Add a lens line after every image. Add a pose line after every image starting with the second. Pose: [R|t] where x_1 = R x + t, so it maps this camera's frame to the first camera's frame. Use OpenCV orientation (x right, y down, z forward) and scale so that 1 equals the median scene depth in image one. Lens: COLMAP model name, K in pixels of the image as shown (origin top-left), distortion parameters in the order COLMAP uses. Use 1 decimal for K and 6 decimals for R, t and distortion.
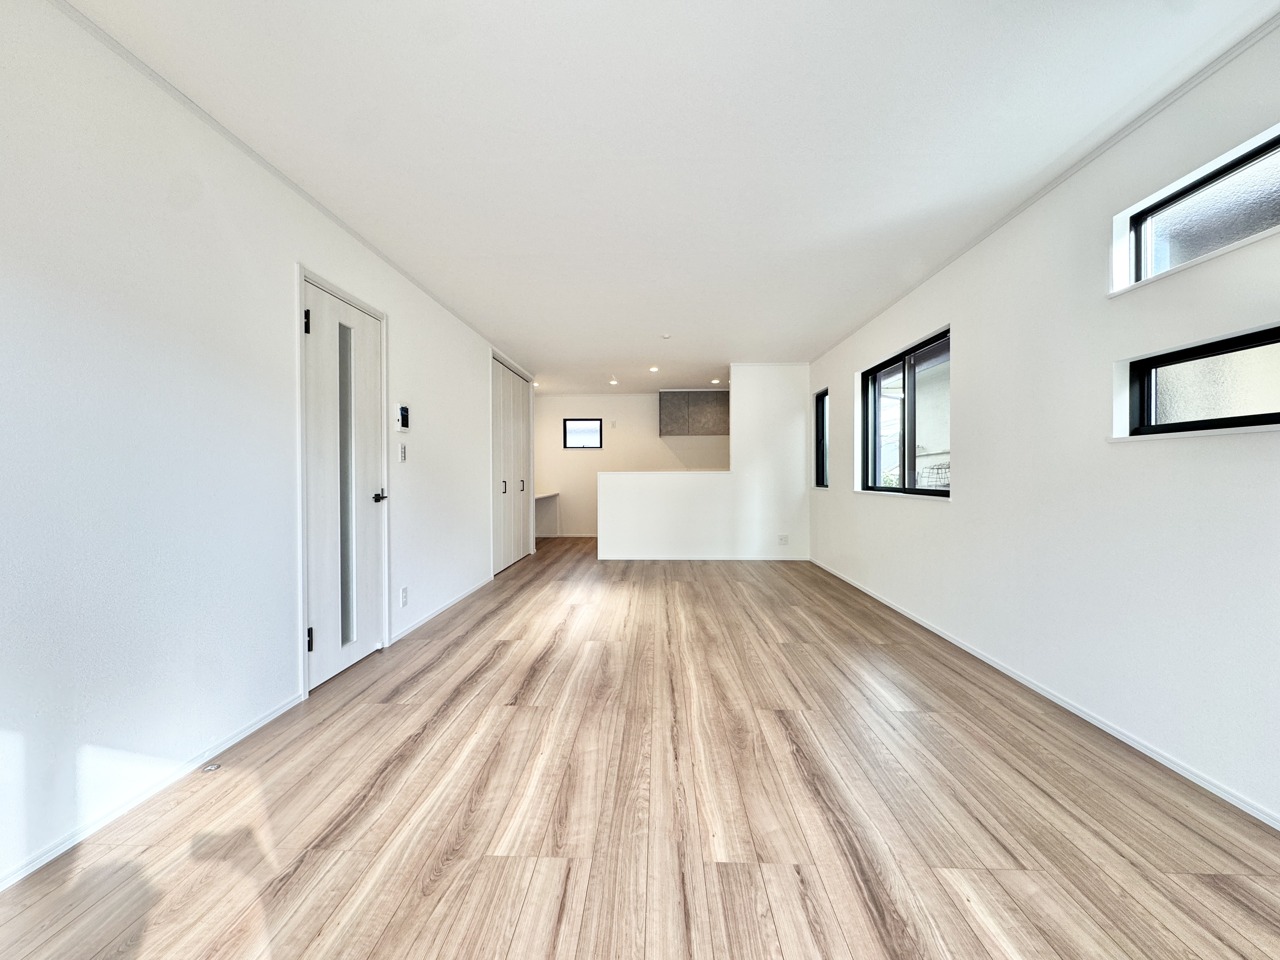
lens RADIAL K [[510.3, 0, 638.6], [0, 510.3, 479.1], [0, 0, 1]] dist [-0.000880, -0.000138]
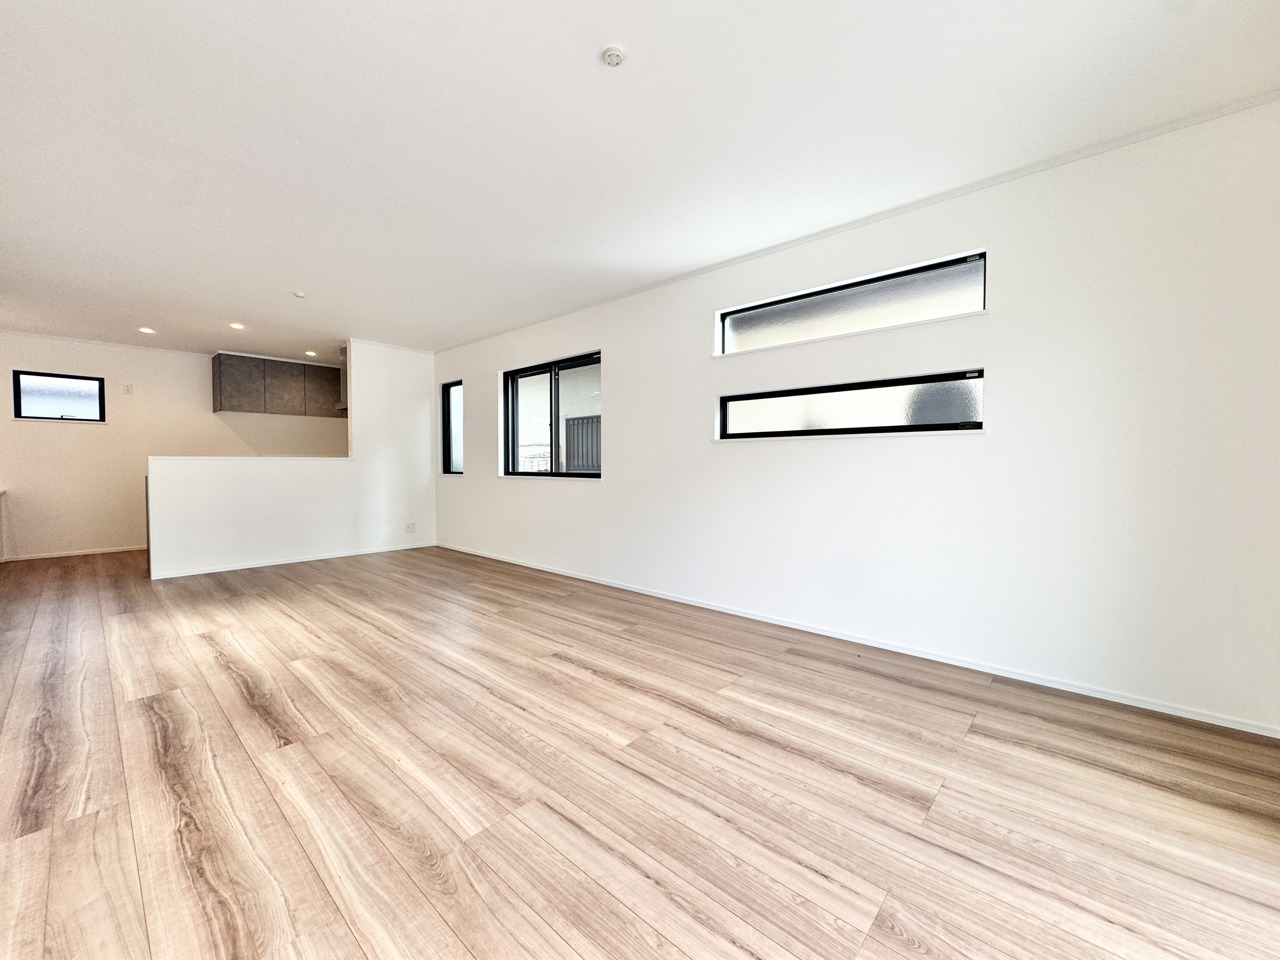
lens RADIAL K [[510.3, 0, 638.6], [0, 510.3, 479.1], [0, 0, 1]] dist [-0.000880, -0.000138]
pose [[0.641413, -0.019188, 0.766956, -0.384933], [0.004331, 0.999762, 0.021391, 0.010562], [-0.767184, -0.010398, 0.641343, 0.056041]]
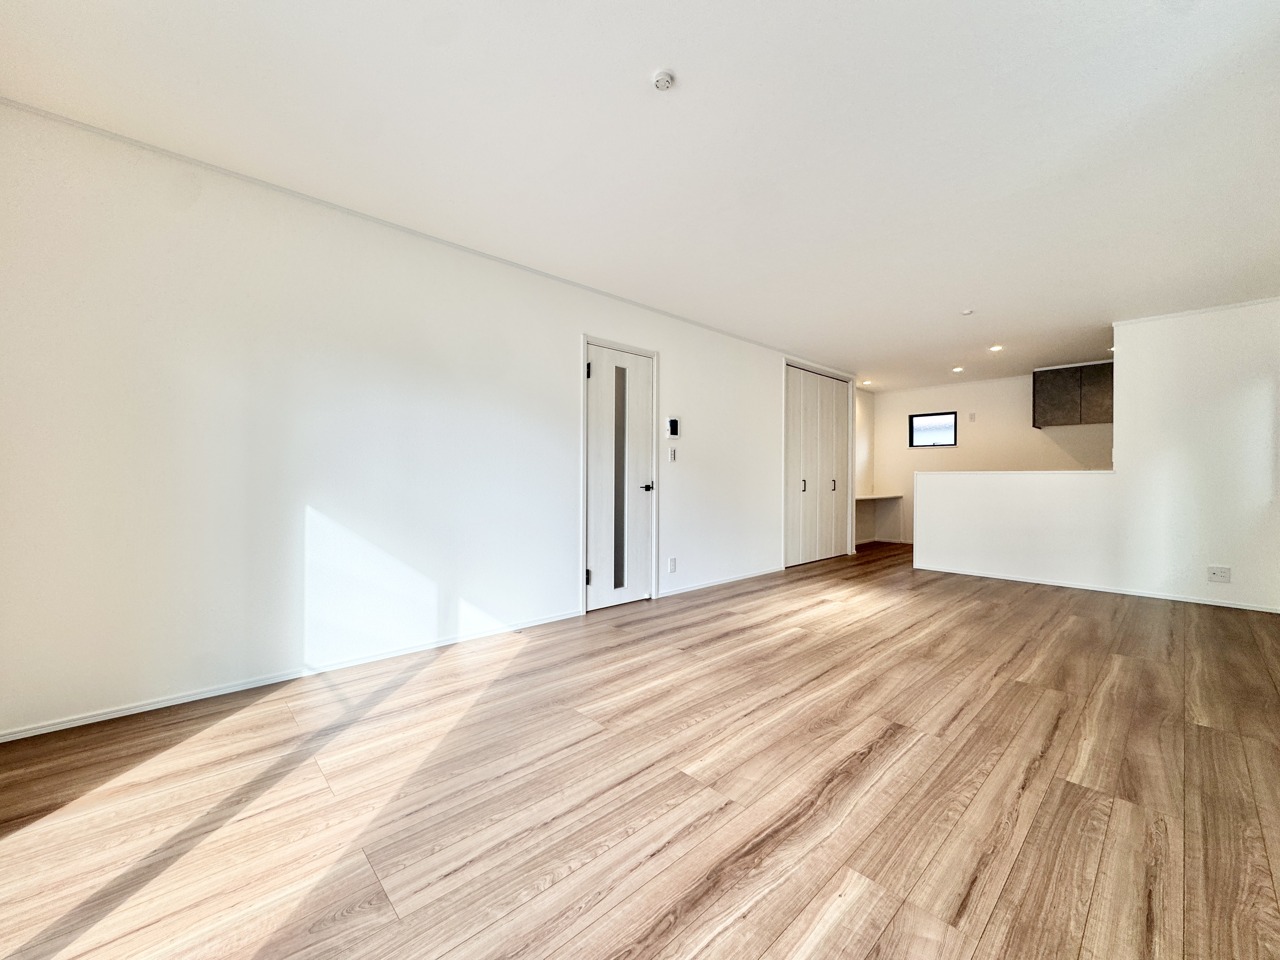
lens RADIAL K [[510.3, 0, 638.6], [0, 510.3, 479.1], [0, 0, 1]] dist [-0.000880, -0.000138]
pose [[0.709559, 0.009608, -0.704580, 0.437164], [-0.015367, 0.999880, -0.001841, 0.016507], [0.704478, 0.012133, 0.709622, 0.011801]]
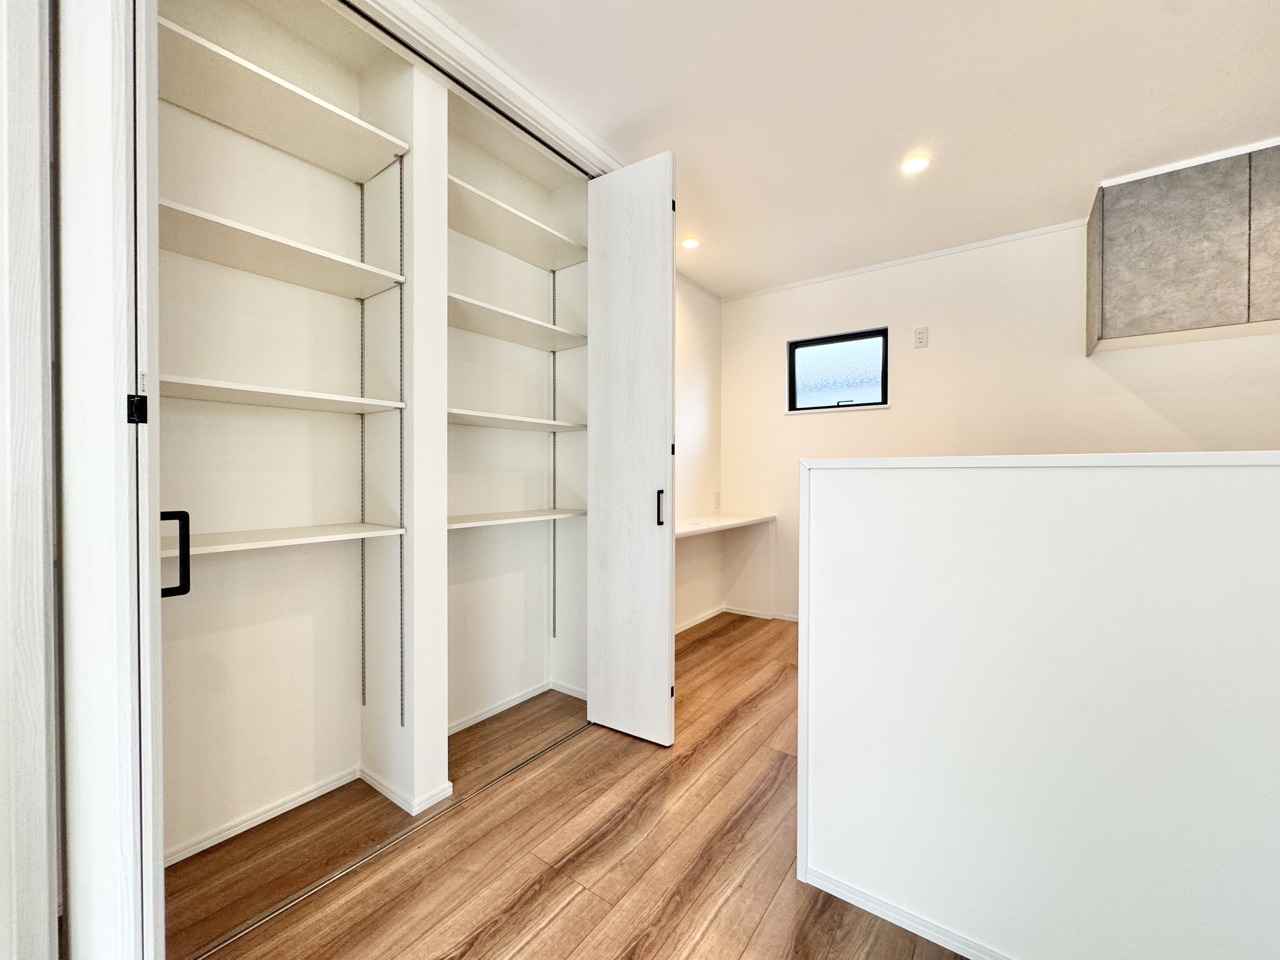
lens RADIAL K [[510.3, 0, 638.6], [0, 510.3, 479.1], [0, 0, 1]] dist [-0.000880, -0.000138]
pose [[0.833115, 0.013294, -0.552940, -0.041136], [-0.012147, 0.999910, 0.005738, -0.012970], [0.552967, 0.001936, 0.833201, 1.619920]]
